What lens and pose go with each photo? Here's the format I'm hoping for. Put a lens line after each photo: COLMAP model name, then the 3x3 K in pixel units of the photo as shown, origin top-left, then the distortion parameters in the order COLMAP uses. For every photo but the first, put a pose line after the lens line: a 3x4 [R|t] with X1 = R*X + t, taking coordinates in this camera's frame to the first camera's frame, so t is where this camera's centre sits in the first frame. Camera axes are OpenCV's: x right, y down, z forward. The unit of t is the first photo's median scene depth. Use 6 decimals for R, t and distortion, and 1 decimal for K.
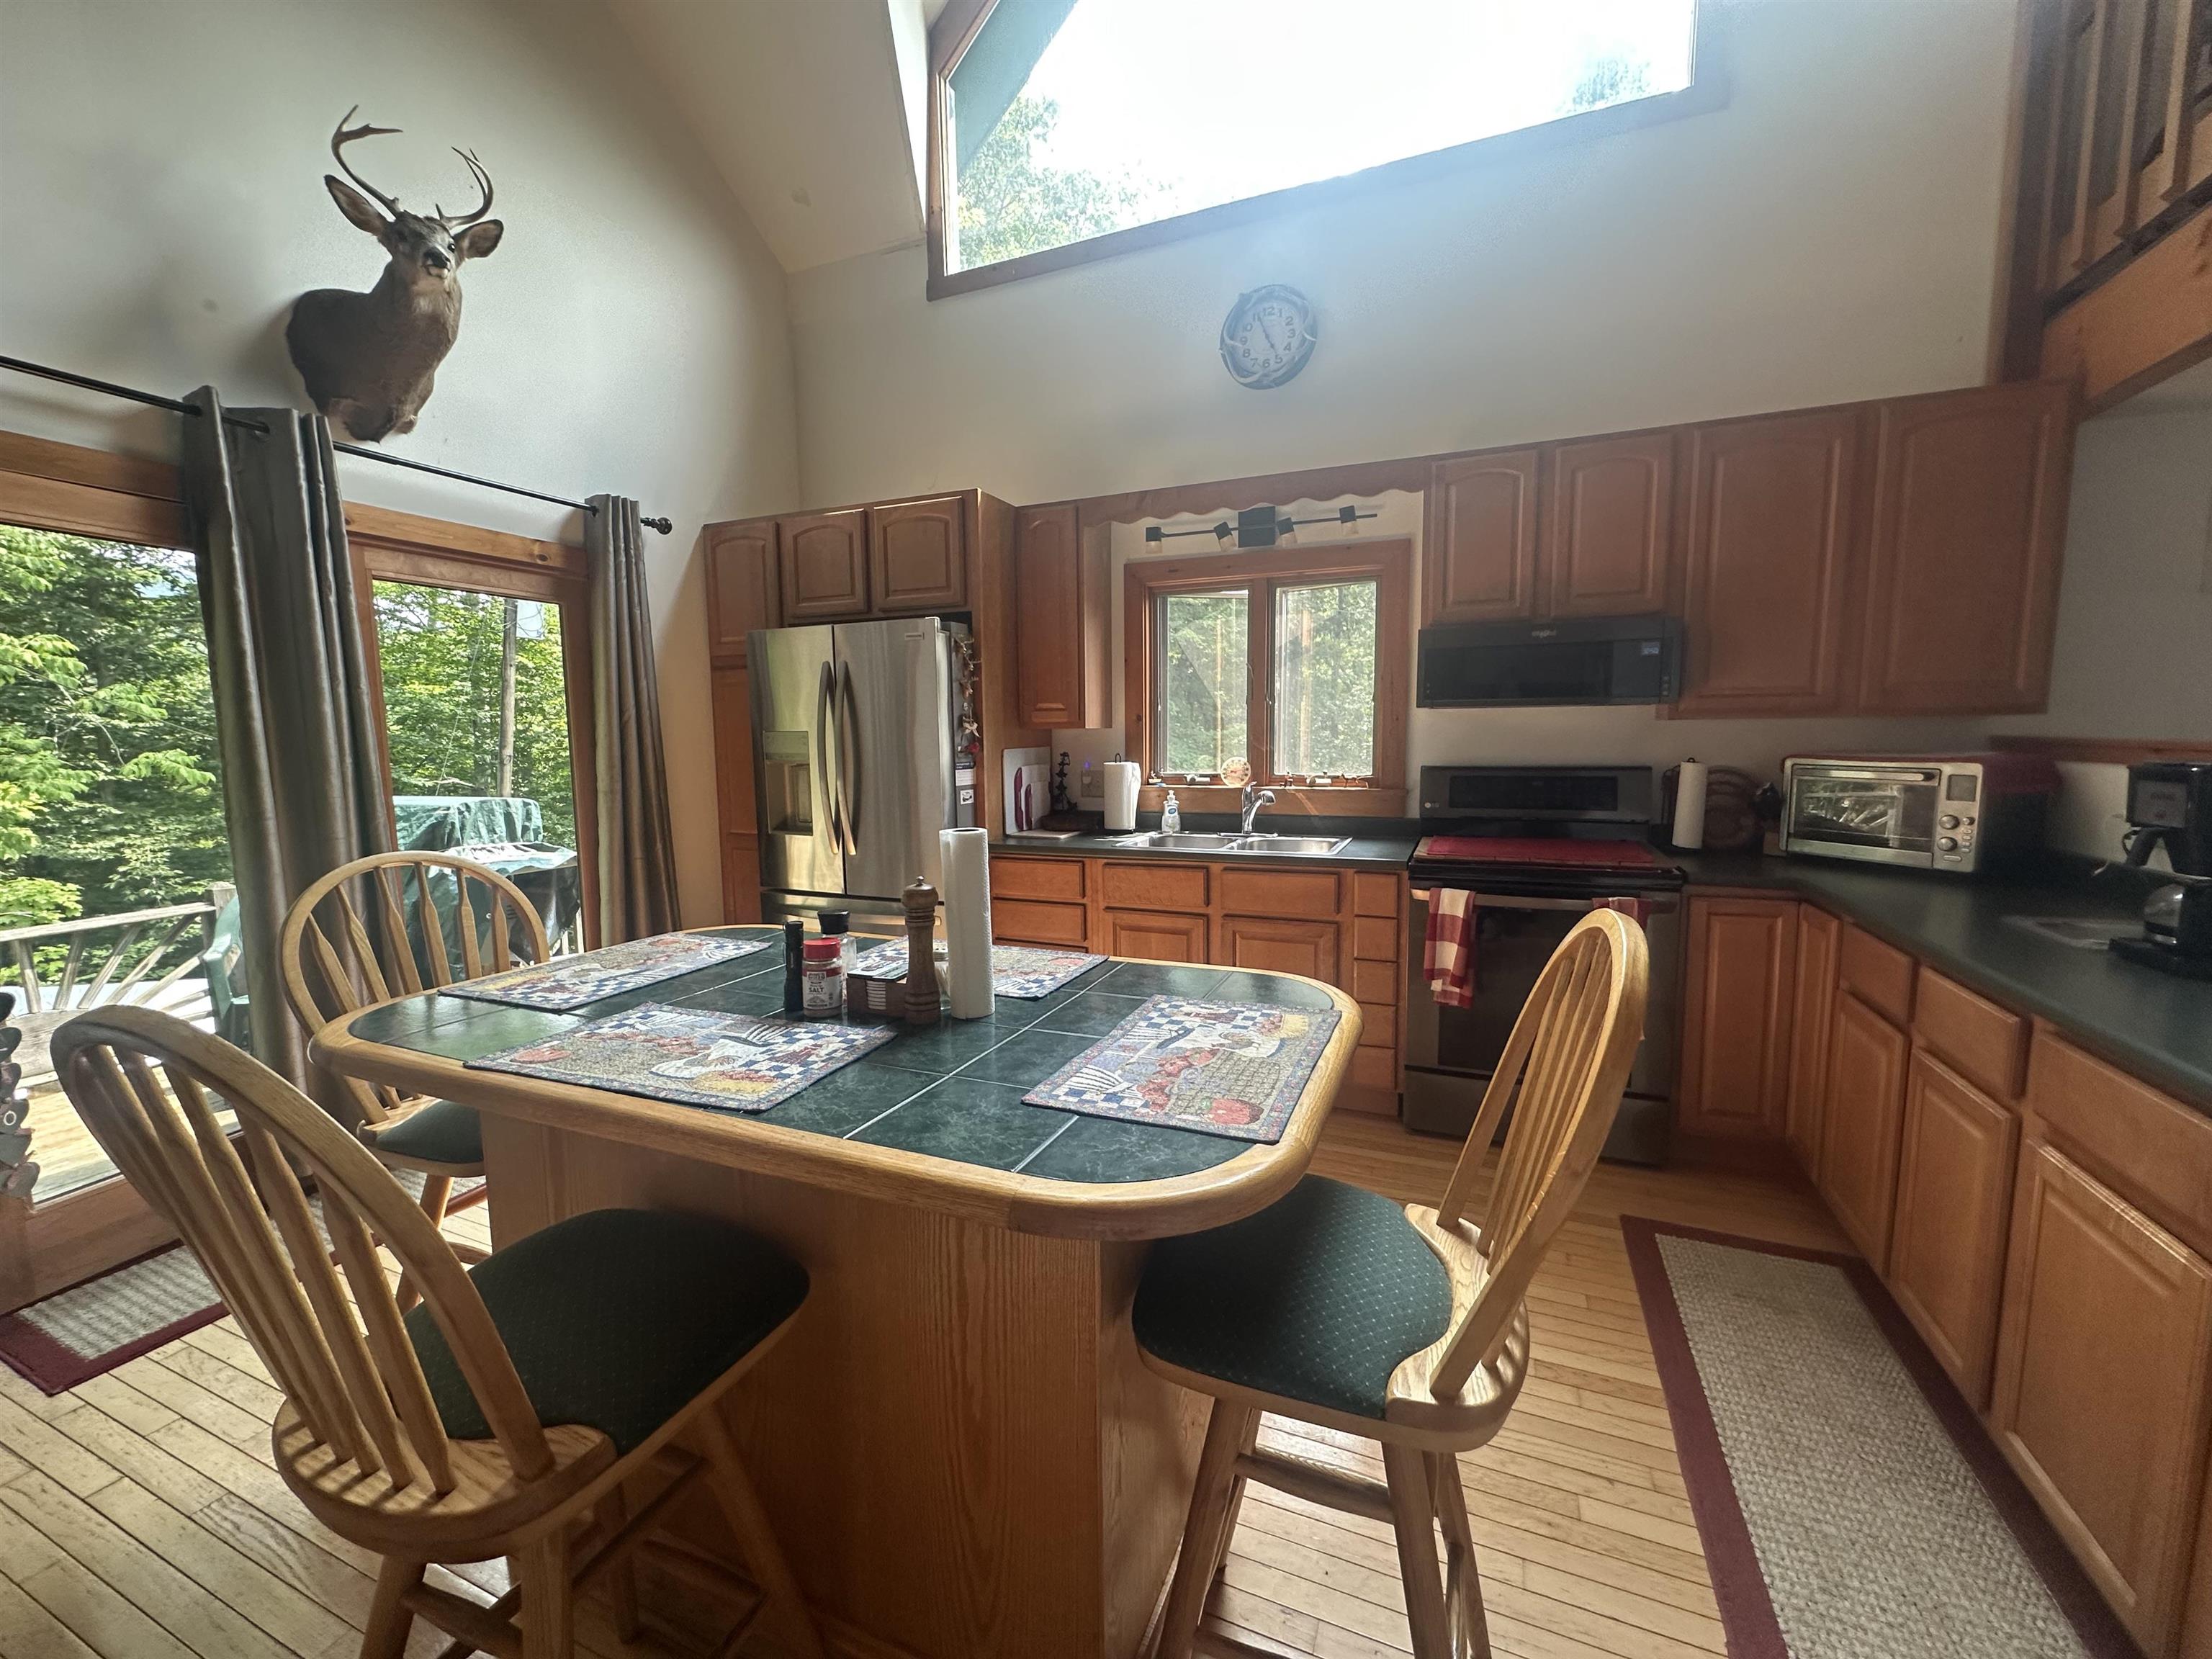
lens RADIAL K [[883.5, 0, 1108.1], [0, 883.5, 831.2], [0, 0, 1]] dist [-0.004401, 0.001559]
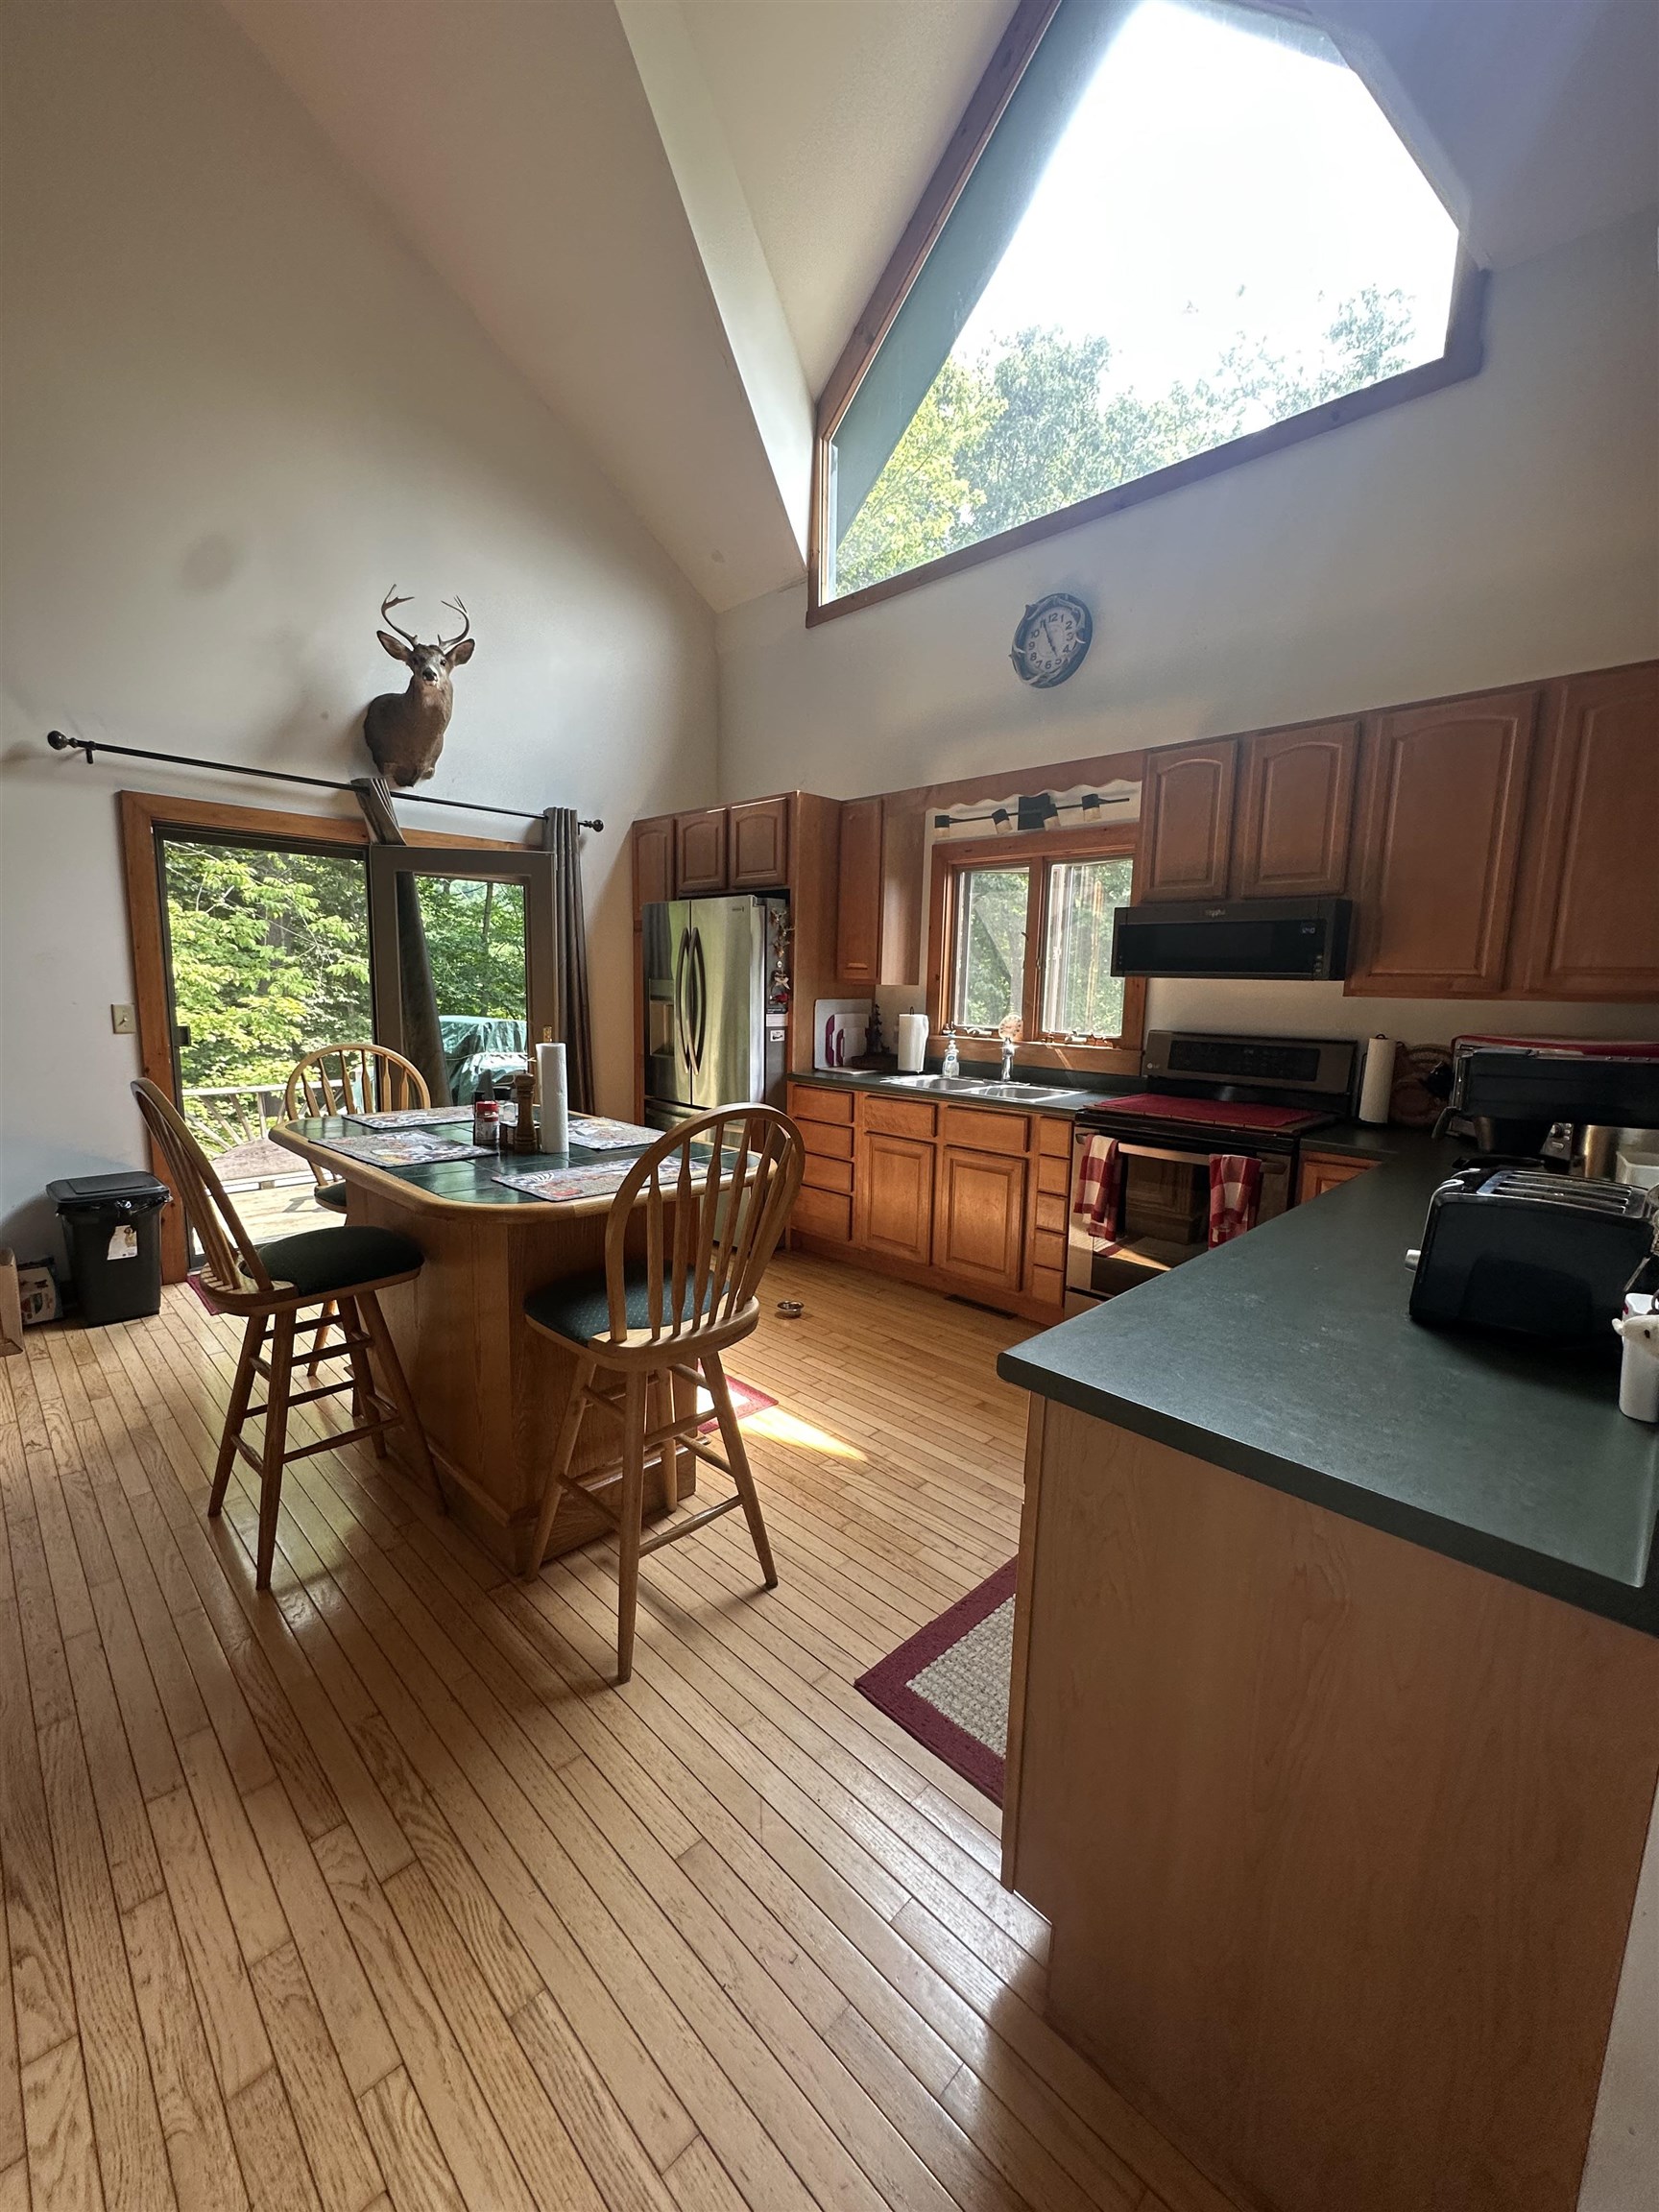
lens RADIAL K [[883.5, 0, 831.2], [0, 883.5, 1109.0], [0, 0, 1]] dist [-0.004401, 0.001559]
pose [[0.929705, 0.084124, -0.358569, 0.418296], [-0.072738, 0.996328, 0.045153, 0.003561], [0.361051, -0.015898, 0.932411, -0.176987]]
